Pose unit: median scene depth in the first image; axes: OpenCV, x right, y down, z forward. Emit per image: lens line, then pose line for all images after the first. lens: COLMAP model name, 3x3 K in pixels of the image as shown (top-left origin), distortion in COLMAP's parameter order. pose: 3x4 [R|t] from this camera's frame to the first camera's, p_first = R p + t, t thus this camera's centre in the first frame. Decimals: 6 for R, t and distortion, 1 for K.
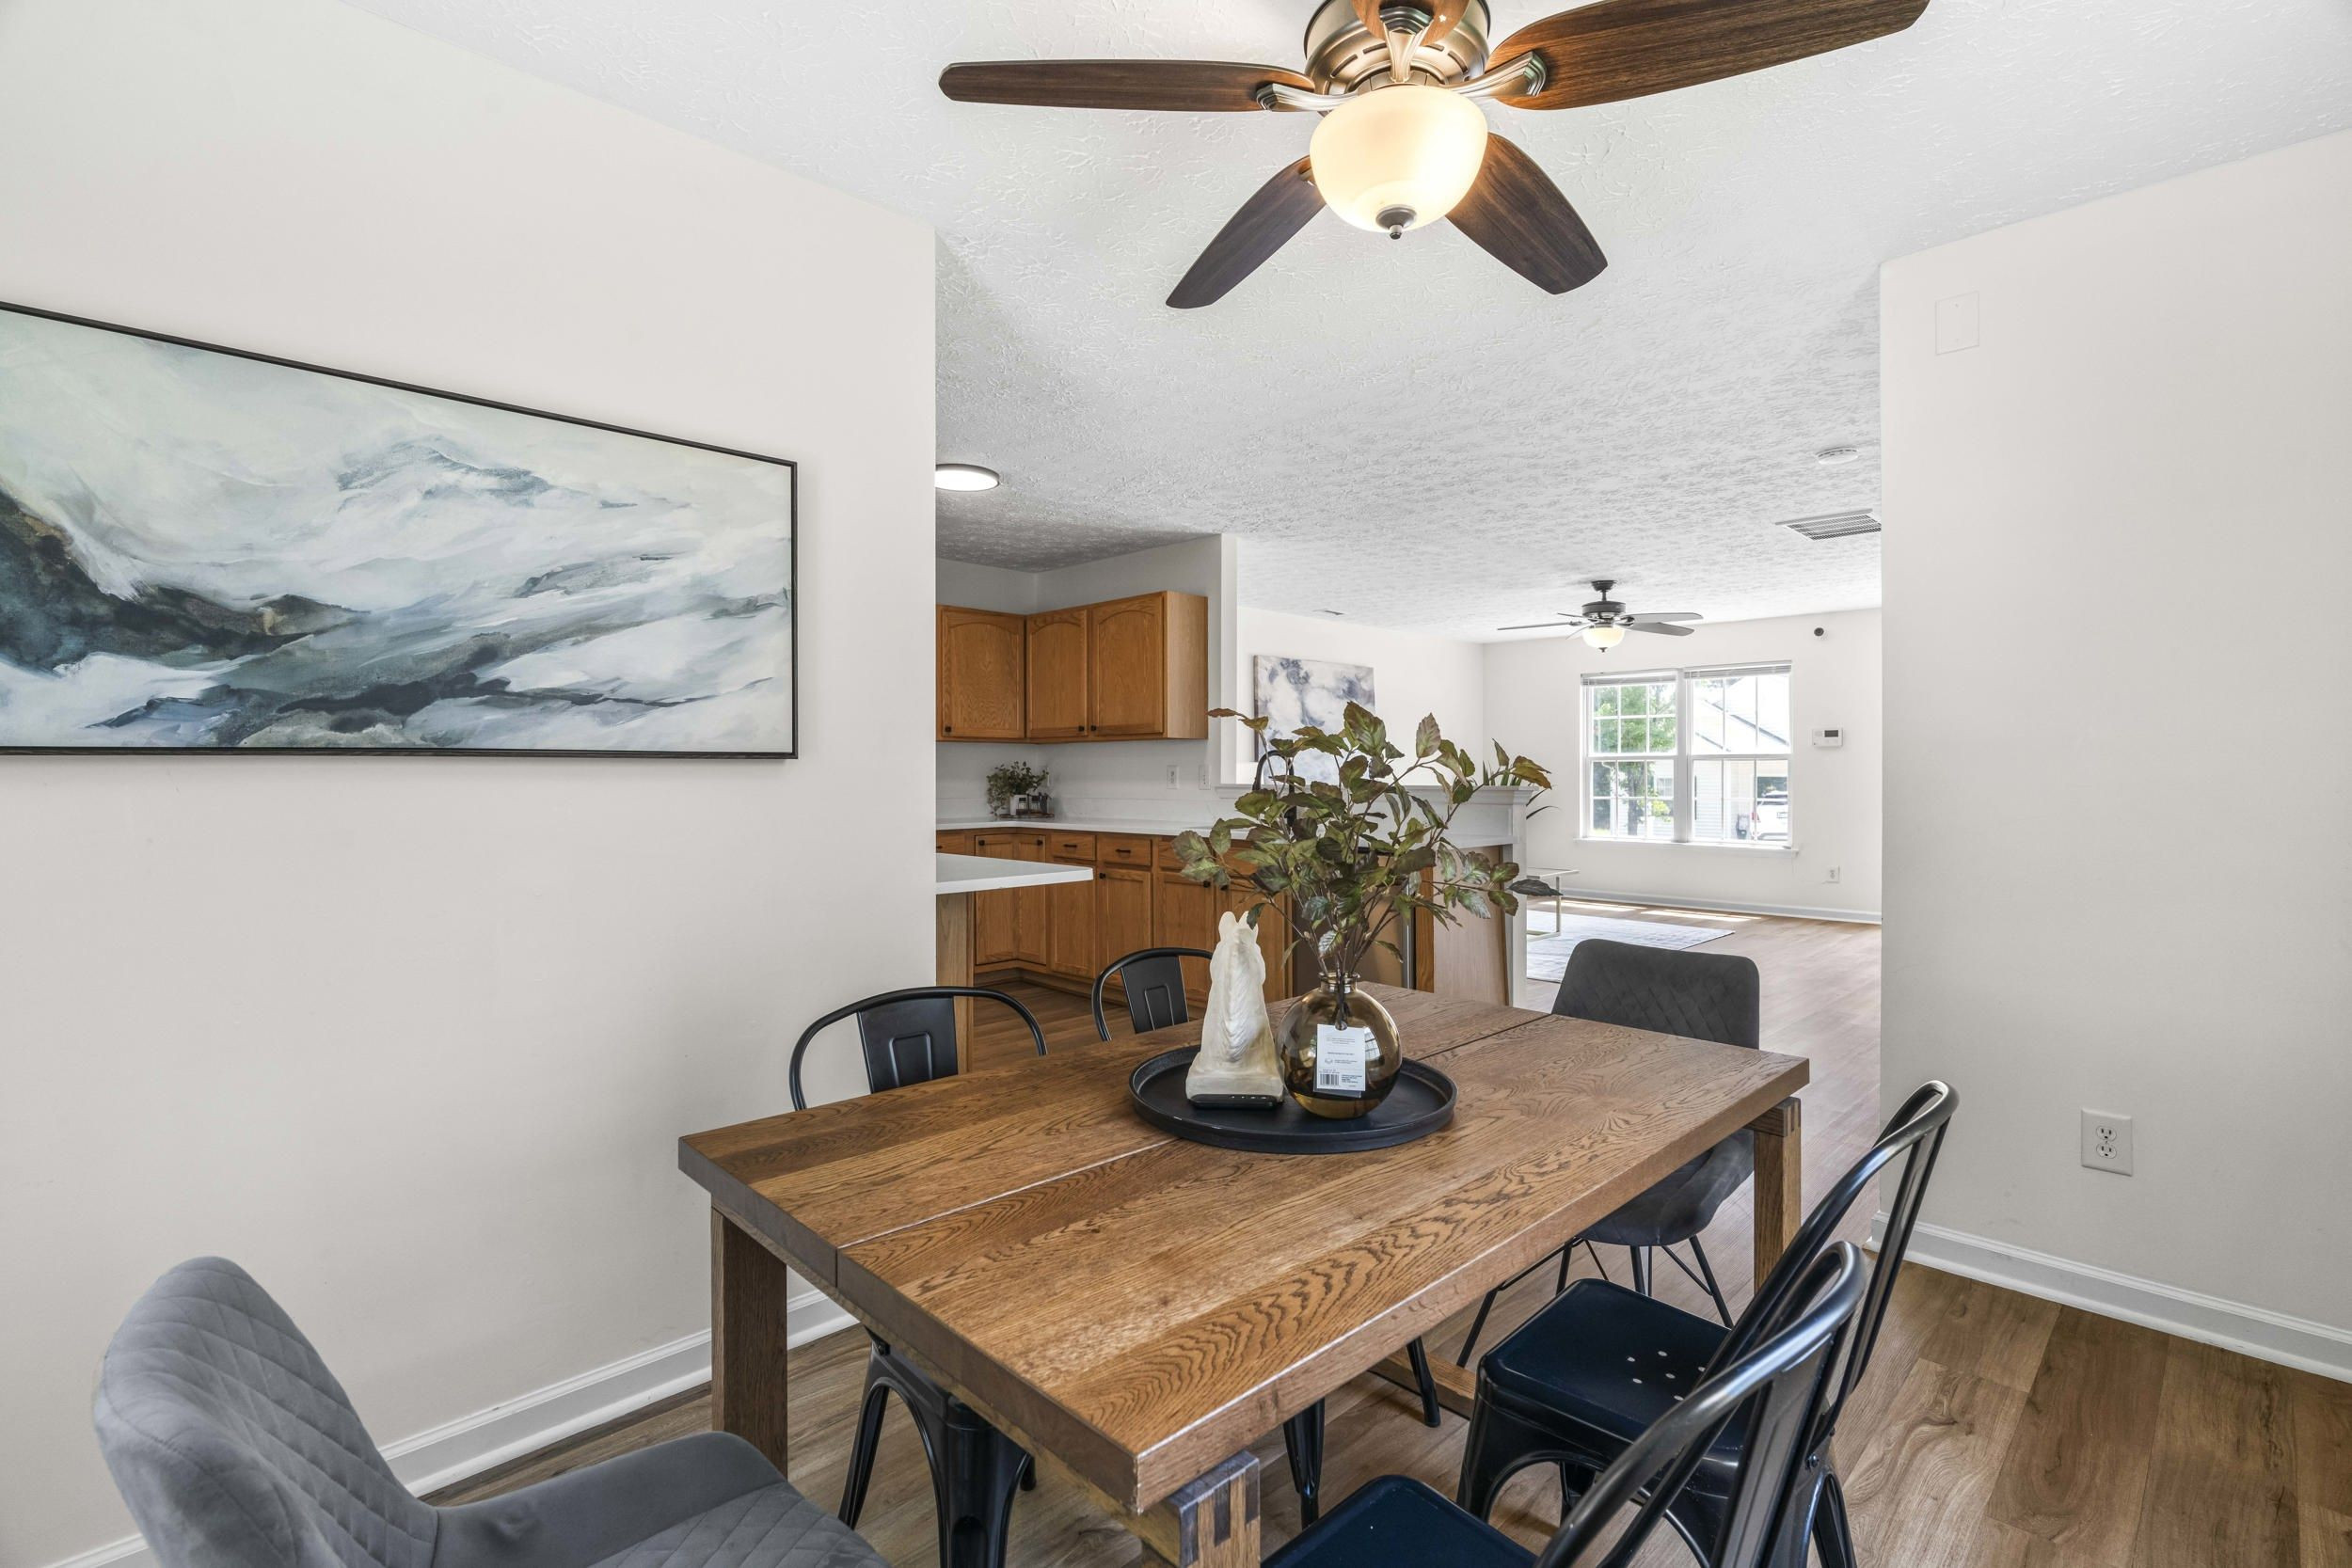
lens RADIAL K [[1061.9, 0, 1188.8], [0, 1061.9, 762.5], [0, 0, 1]] dist [-0.002082, 0.000184]
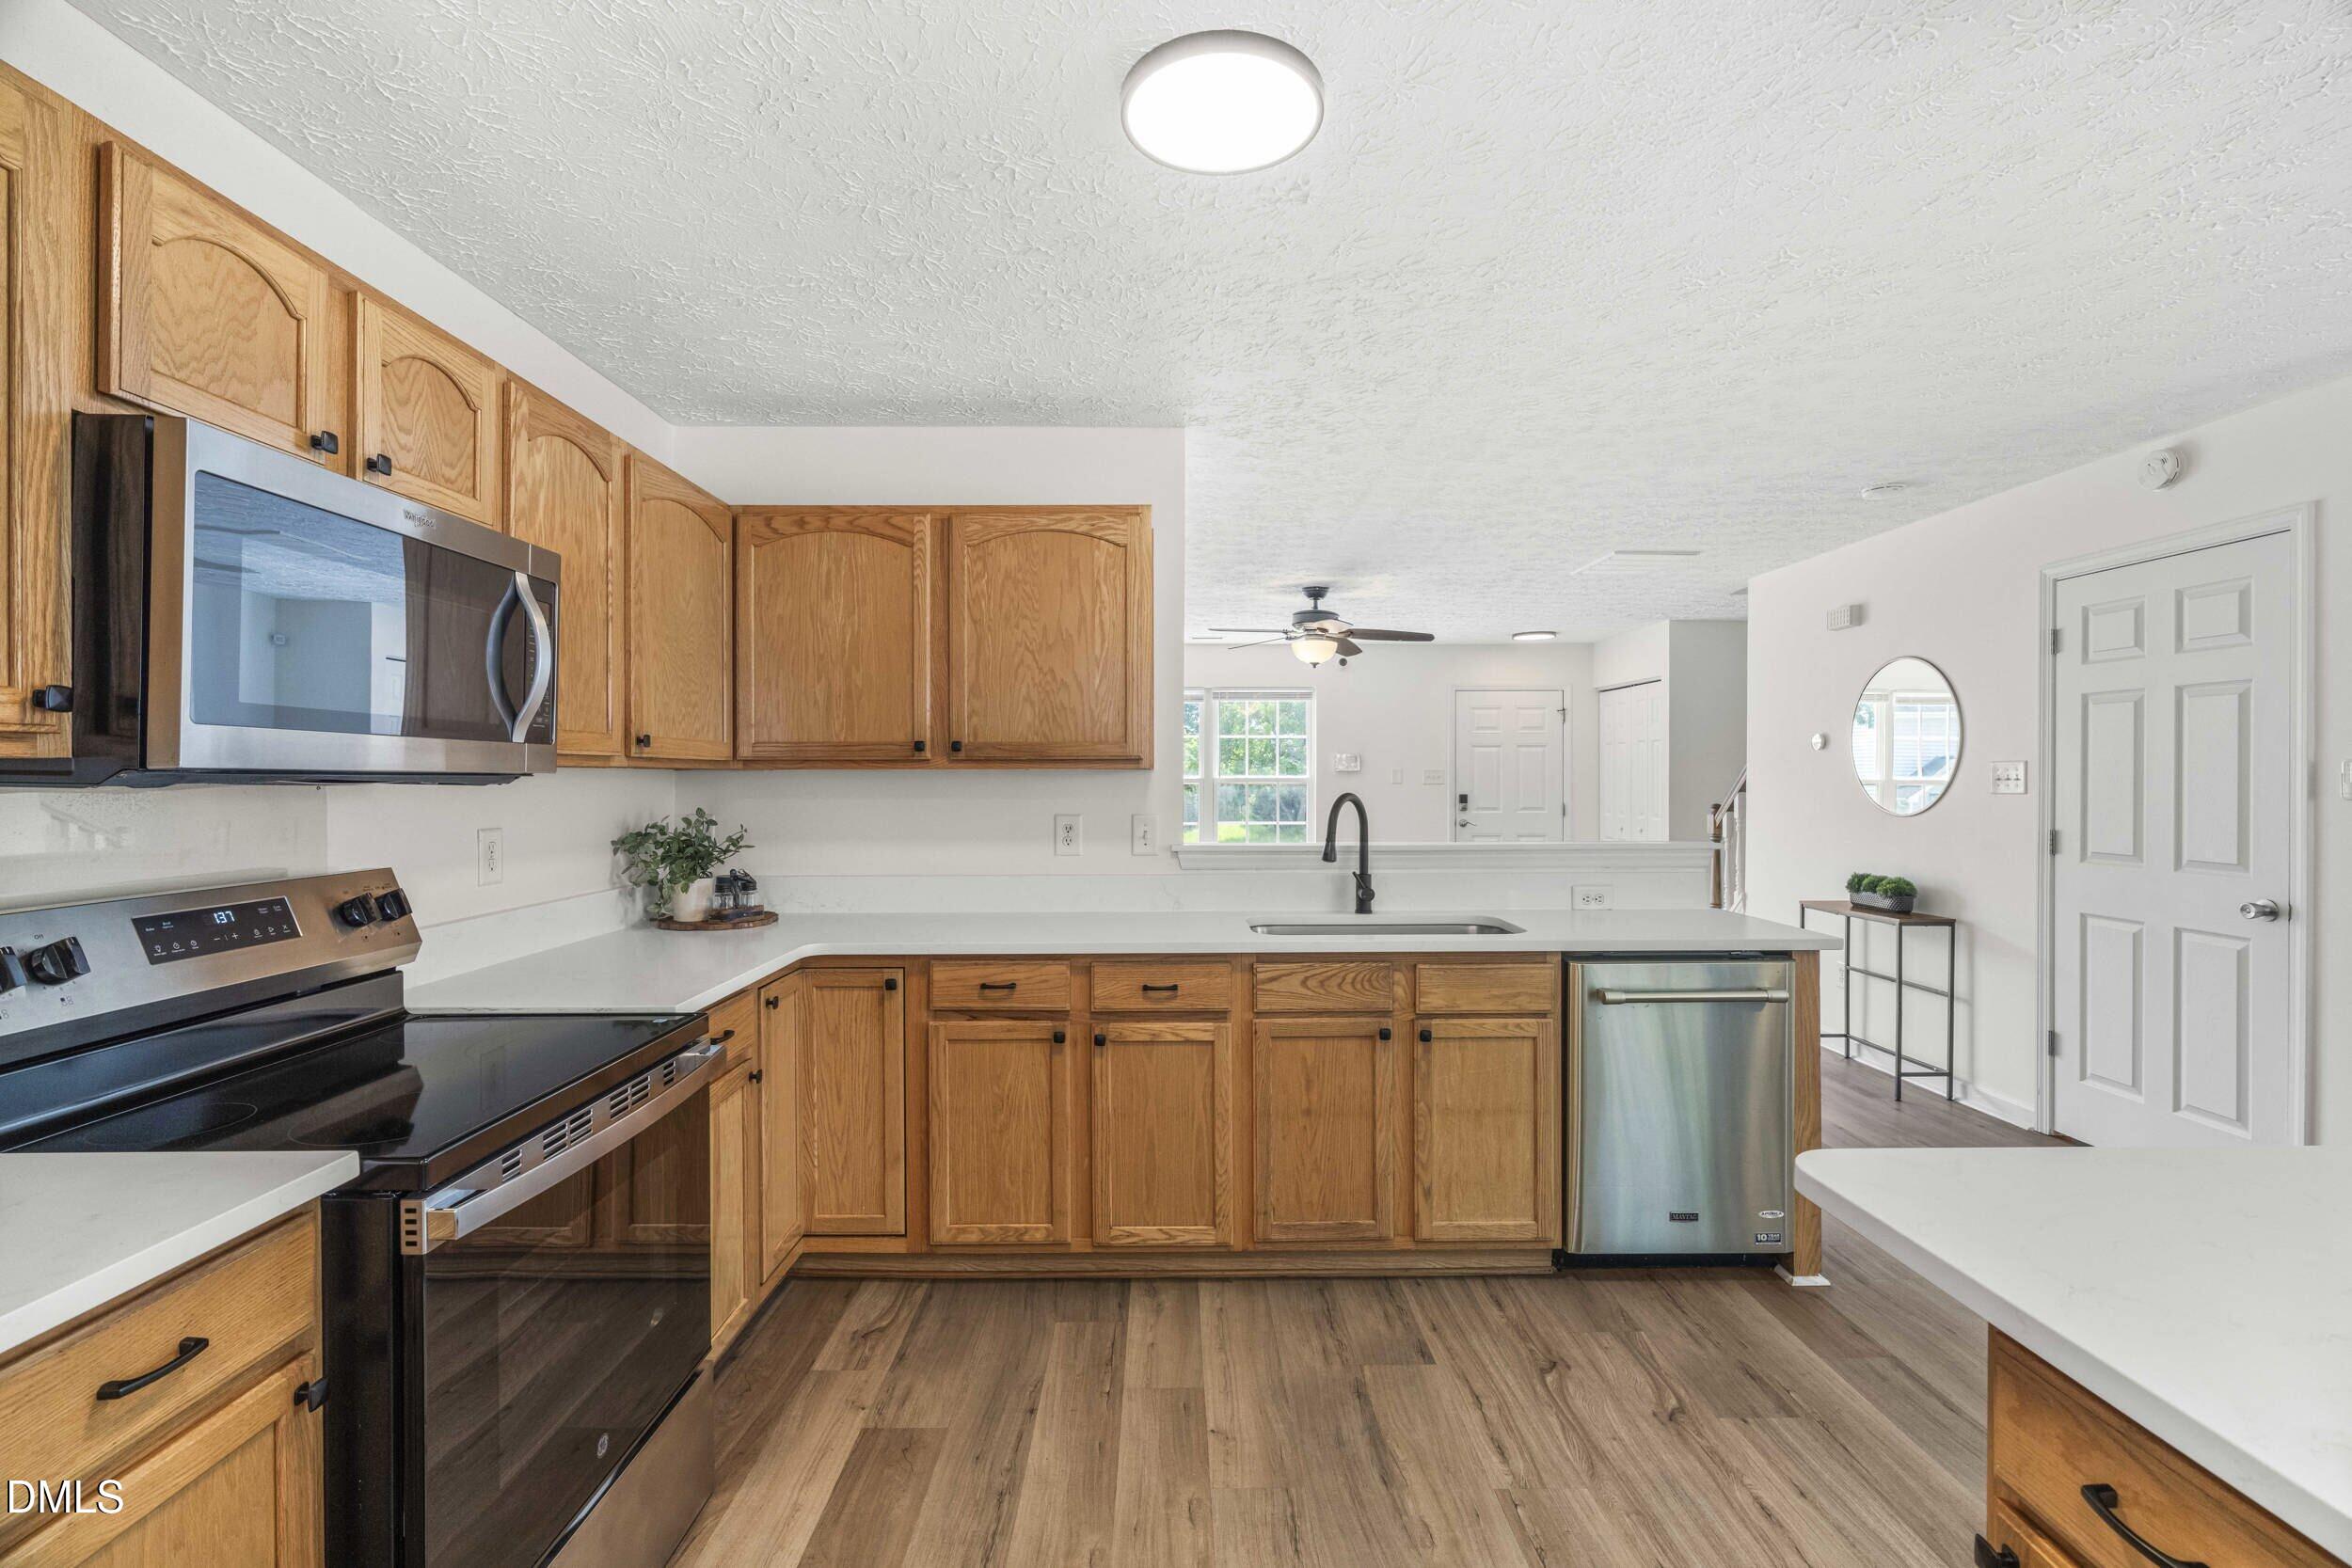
lens RADIAL K [[1061.9, 0, 1178.3], [0, 1061.9, 775.7], [0, 0, 1]] dist [-0.002082, 0.000184]
pose [[0.701565, -0.000137, 0.712605, -0.342012], [-0.002776, 0.999992, 0.002926, -0.017580], [-0.712600, -0.004031, 0.701559, 0.498835]]
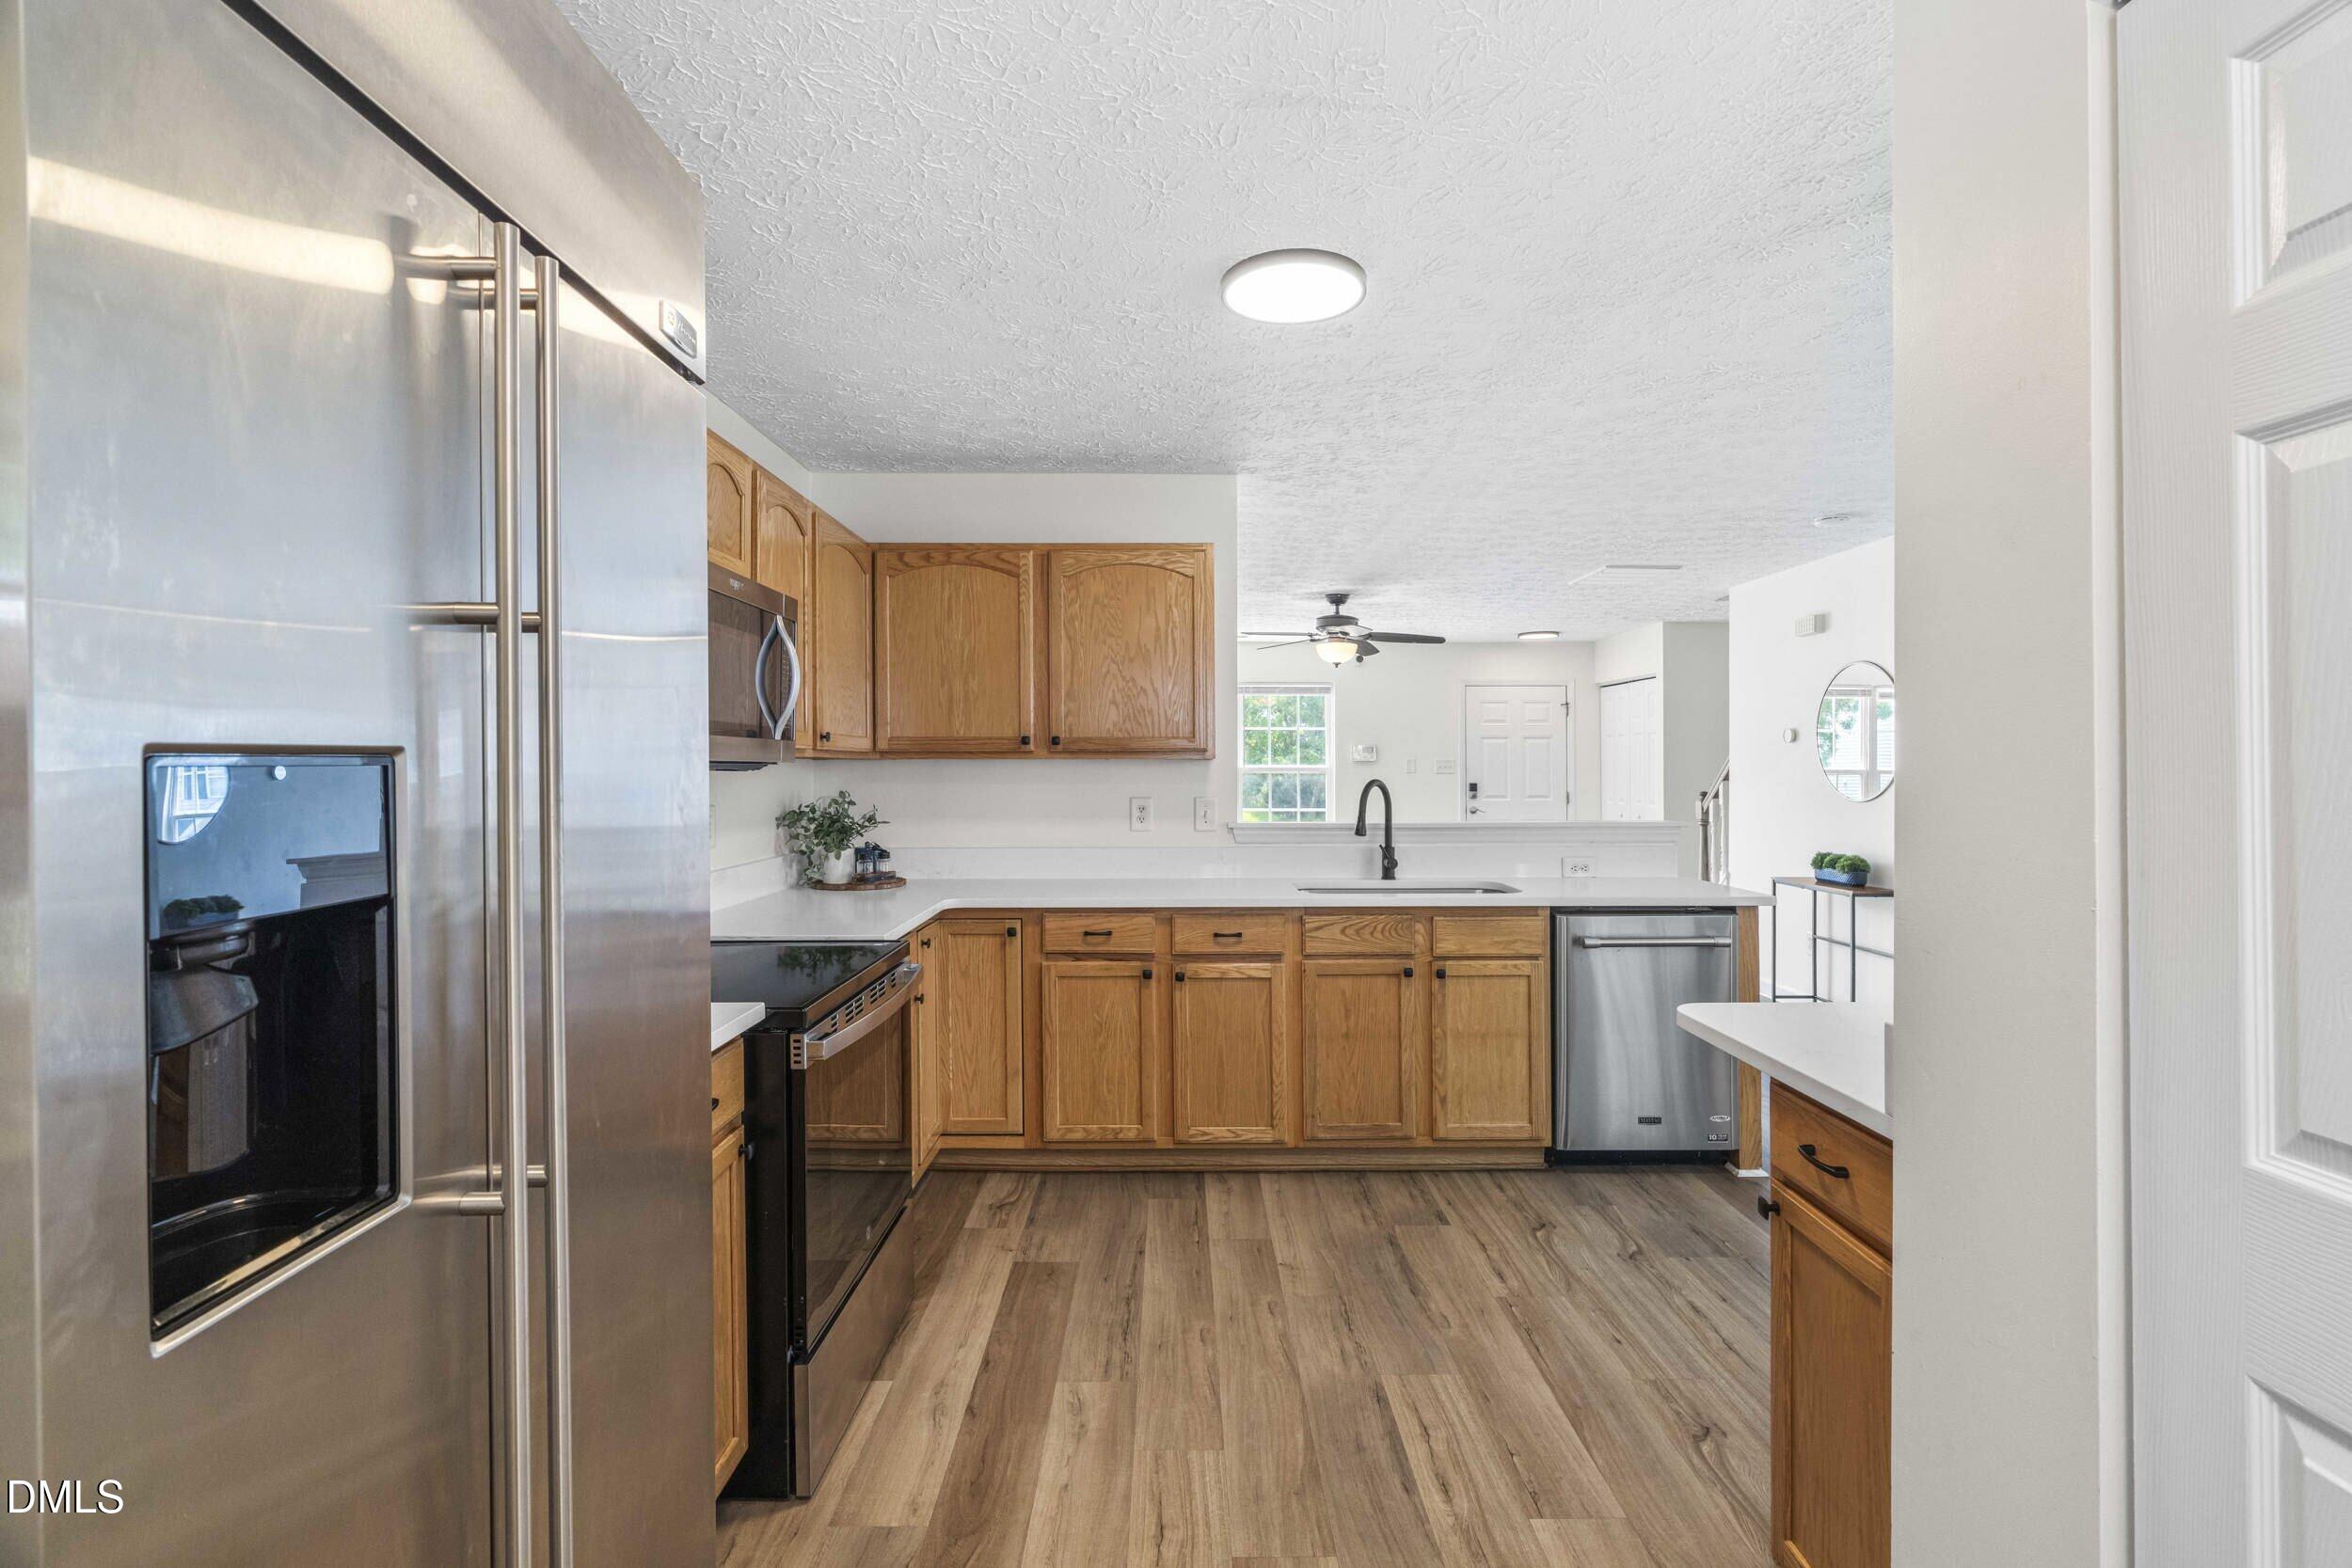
lens RADIAL K [[1061.9, 0, 1186.0], [0, 1061.9, 734.3], [0, 0, 1]] dist [-0.002082, 0.000184]
pose [[0.703570, 0.021604, 0.710298, -0.432821], [-0.004300, 0.999649, -0.026145, -0.017571], [-0.710613, 0.015341, 0.703416, 0.445131]]
